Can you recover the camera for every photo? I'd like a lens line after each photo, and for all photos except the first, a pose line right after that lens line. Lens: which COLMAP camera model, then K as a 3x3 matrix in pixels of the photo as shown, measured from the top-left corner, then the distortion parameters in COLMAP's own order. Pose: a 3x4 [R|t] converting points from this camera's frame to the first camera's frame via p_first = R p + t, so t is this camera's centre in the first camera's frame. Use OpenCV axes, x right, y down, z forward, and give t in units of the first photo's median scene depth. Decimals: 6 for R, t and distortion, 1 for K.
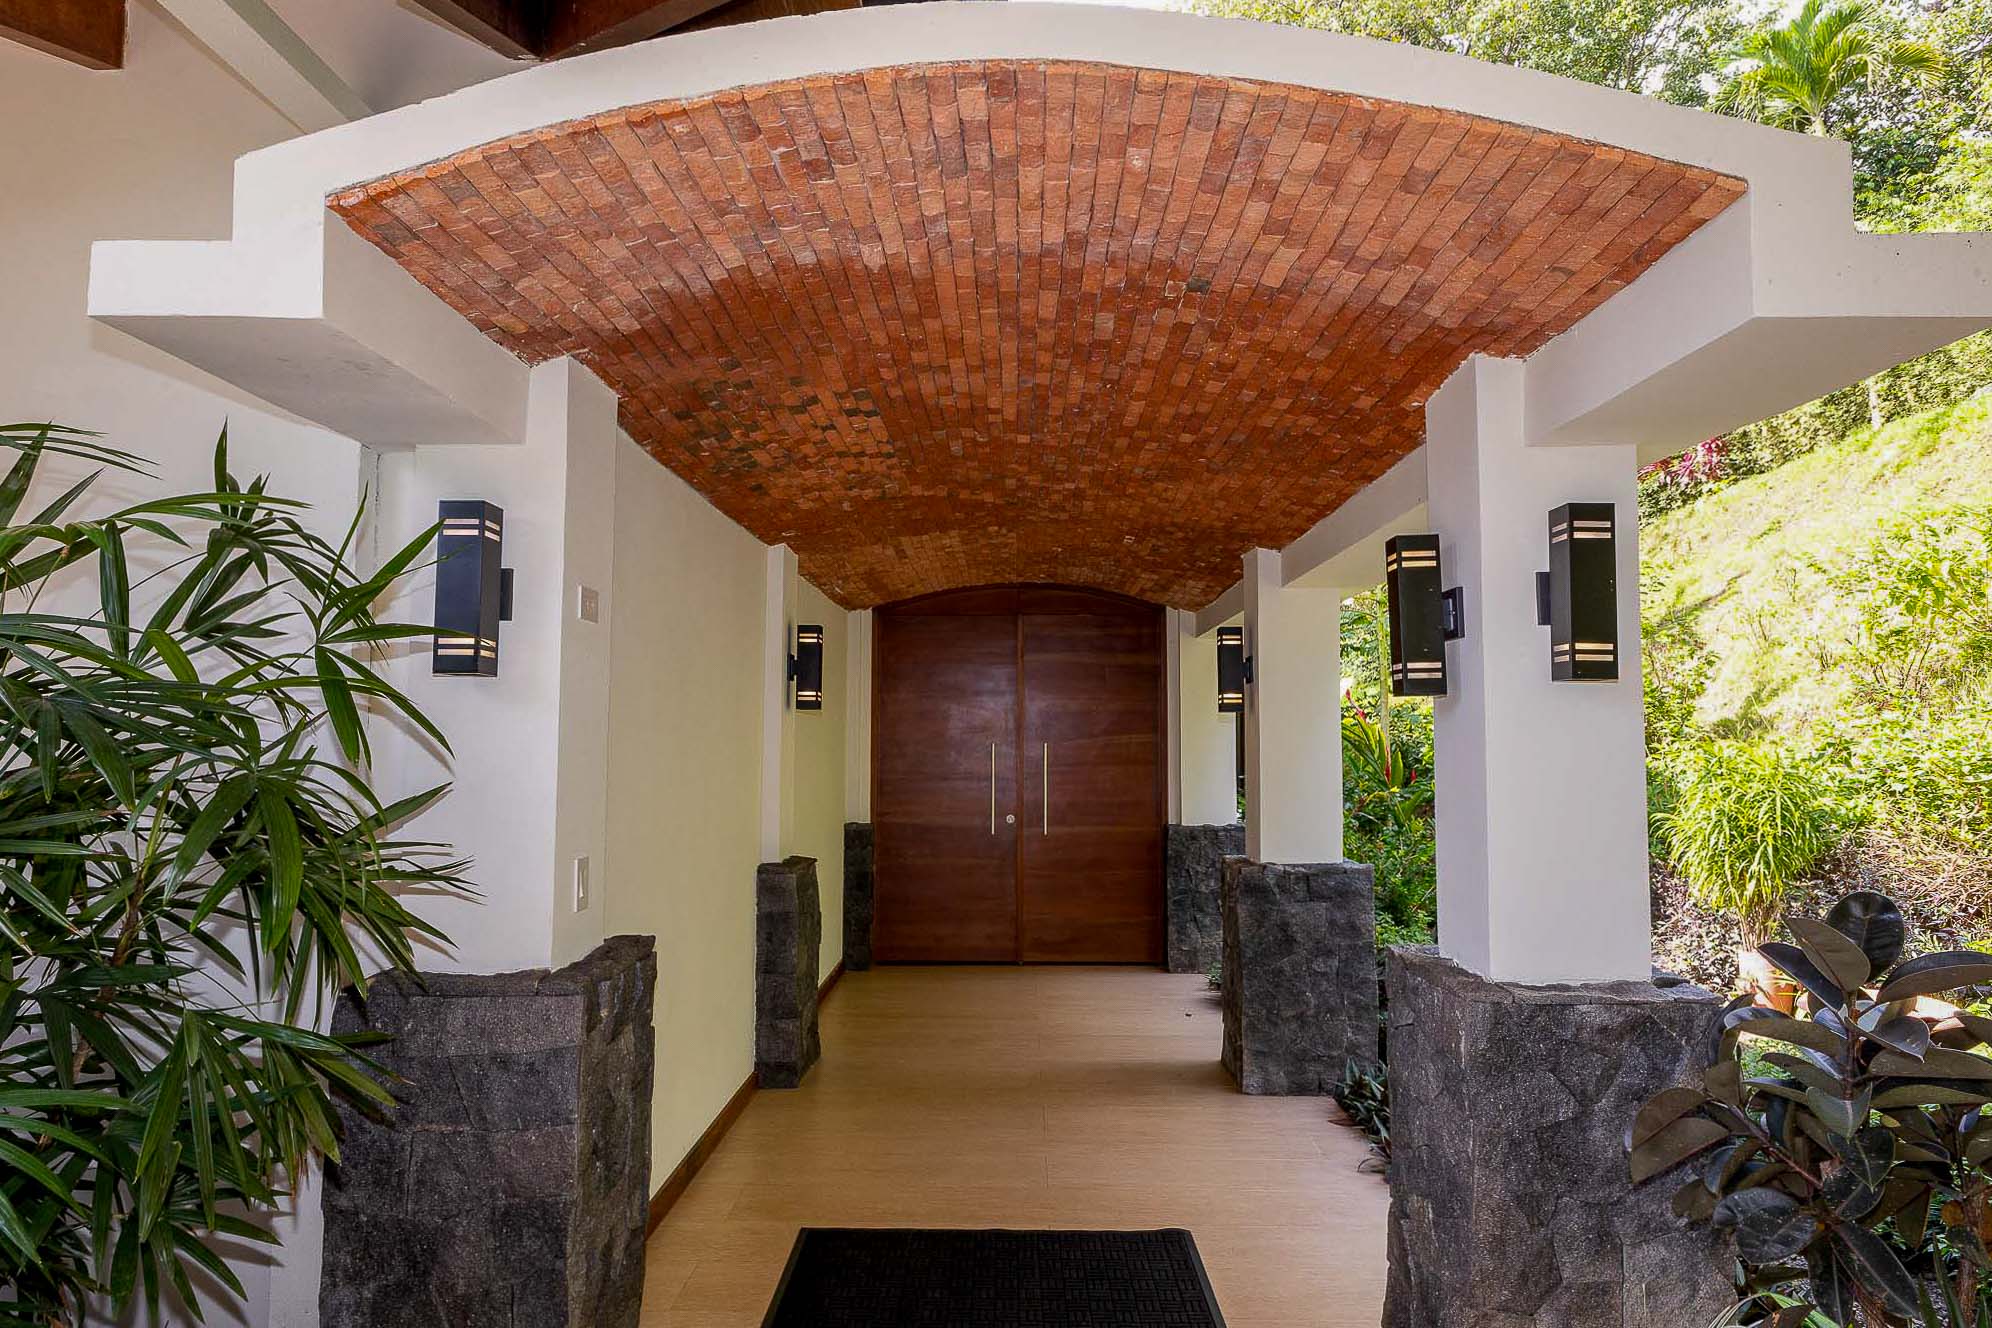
lens RADIAL K [[1305.2, 0, 996.0], [0, 1305.2, 657.4], [0, 0, 1]] dist [-0.008592, -0.000362]
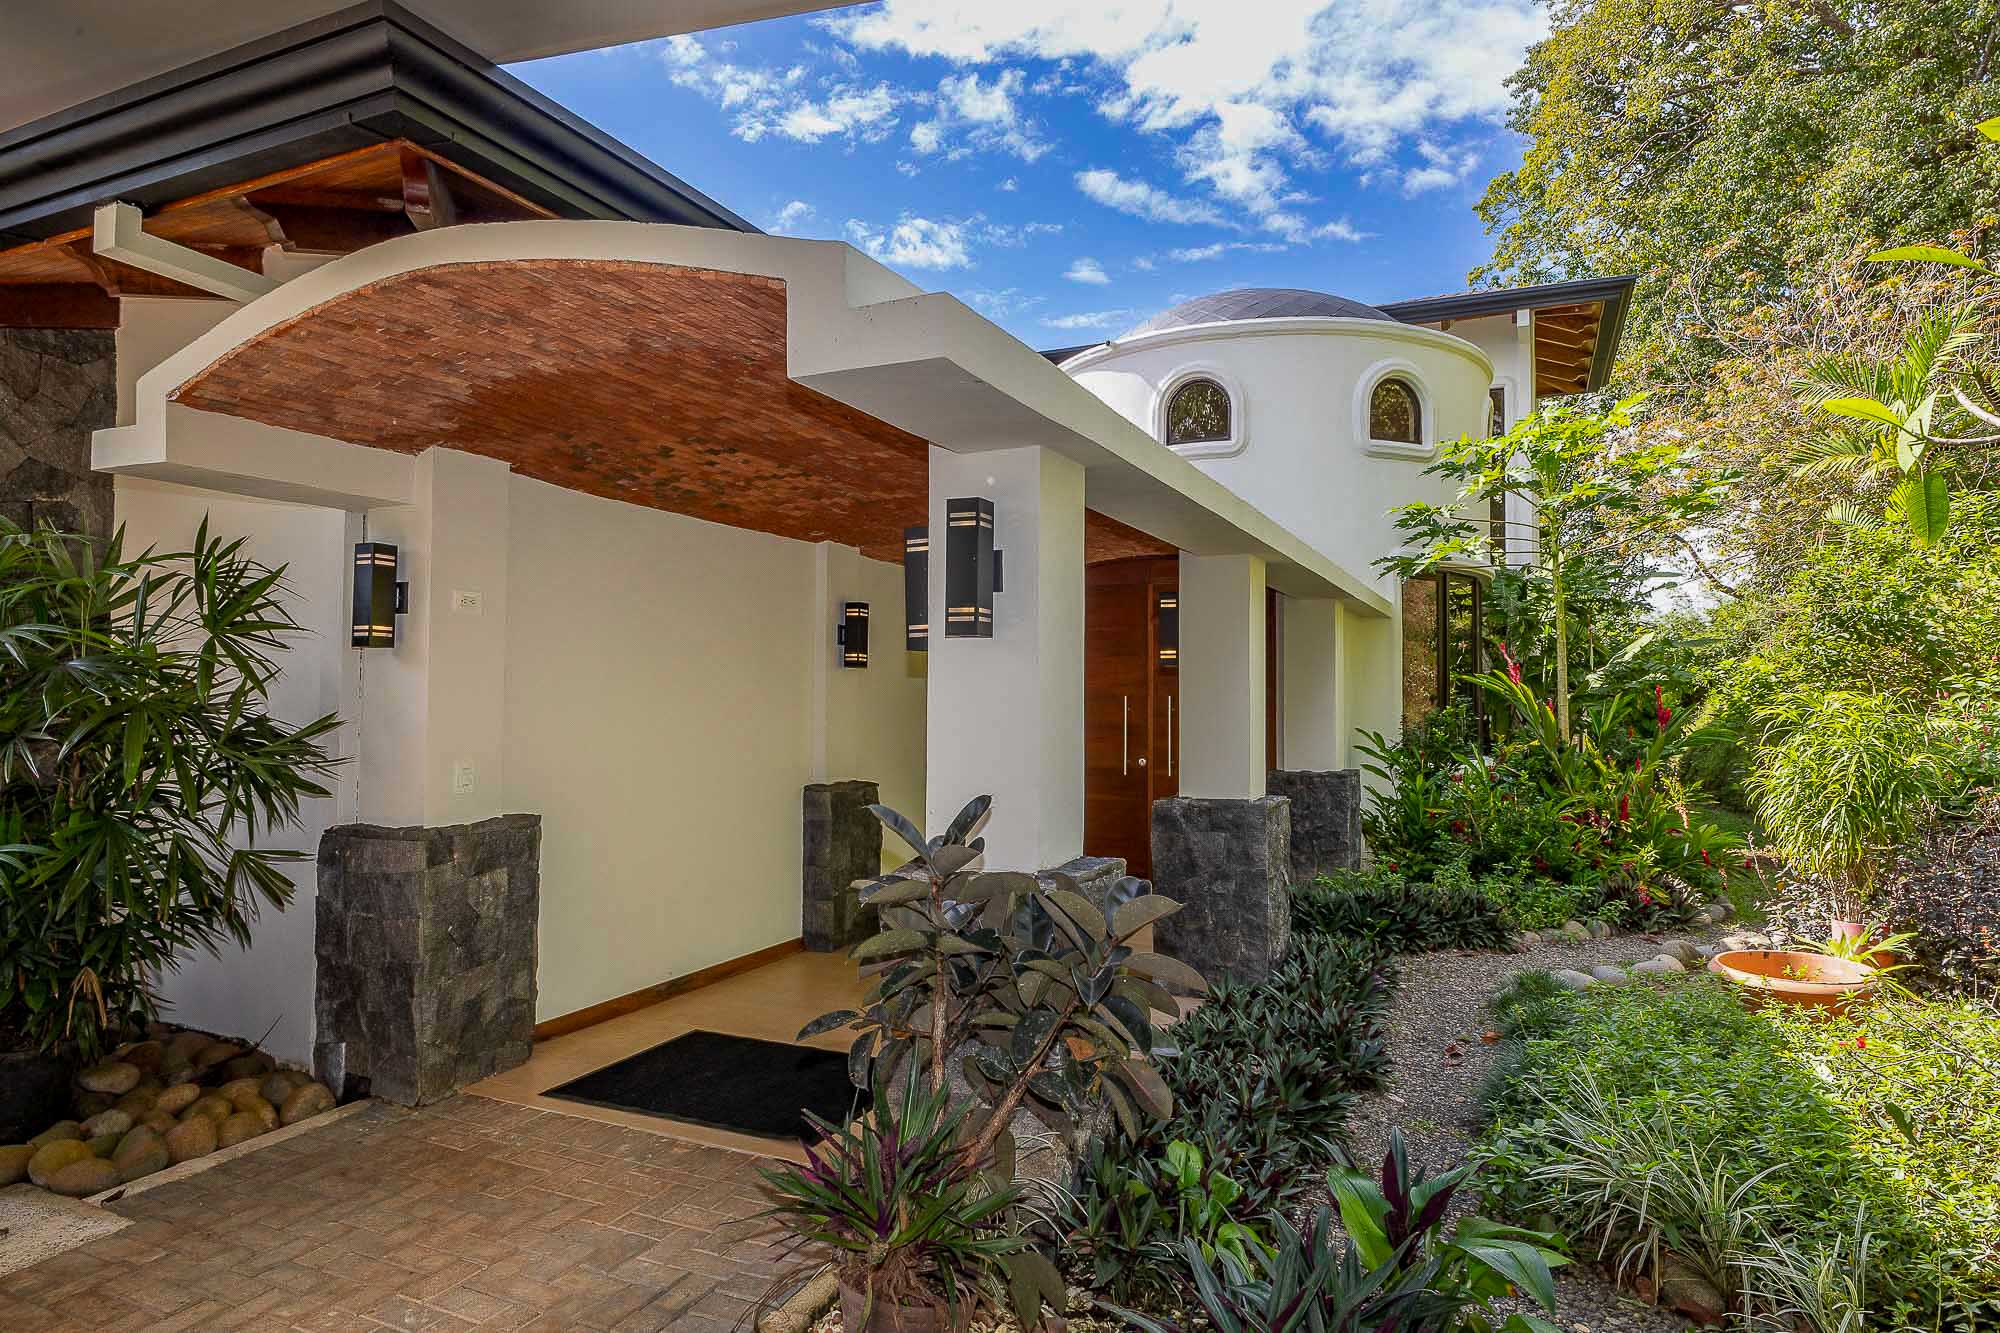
lens RADIAL K [[1224.5, 0, 998.6], [0, 1224.5, 673.1], [0, 0, 1]] dist [-0.003927, -0.000199]
pose [[0.905470, -0.007767, -0.424339, 0.531881], [0.025529, 0.999019, 0.036187, 0.005099], [0.423641, -0.043599, 0.904780, -0.042701]]
